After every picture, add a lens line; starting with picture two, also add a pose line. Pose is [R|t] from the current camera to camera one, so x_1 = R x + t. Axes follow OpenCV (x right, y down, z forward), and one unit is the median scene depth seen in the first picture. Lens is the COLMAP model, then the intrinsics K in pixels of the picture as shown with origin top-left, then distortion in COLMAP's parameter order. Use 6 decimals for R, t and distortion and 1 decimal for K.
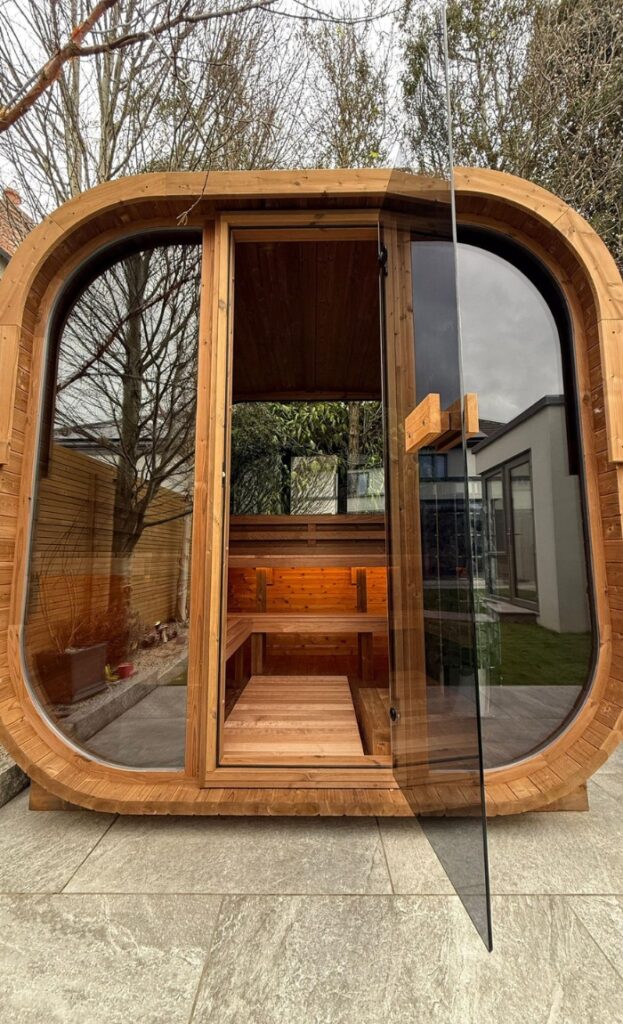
lens RADIAL K [[413.3, 0, 311.5], [0, 413.3, 512.0], [0, 0, 1]] dist [-0.001610, 0.000418]
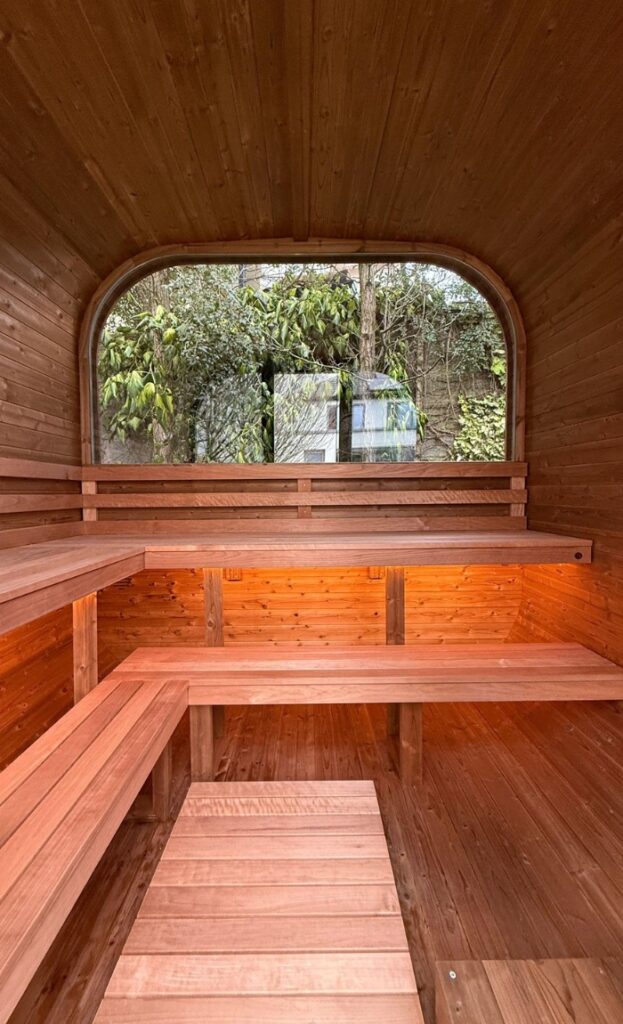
lens RADIAL K [[413.3, 0, 311.5], [0, 413.3, 512.0], [0, 0, 1]] dist [-0.001610, 0.000418]
pose [[0.999781, -0.005223, 0.020252, -0.001322], [0.001951, 0.987389, 0.158303, -0.017057], [-0.020823, -0.158228, 0.987183, 0.390055]]
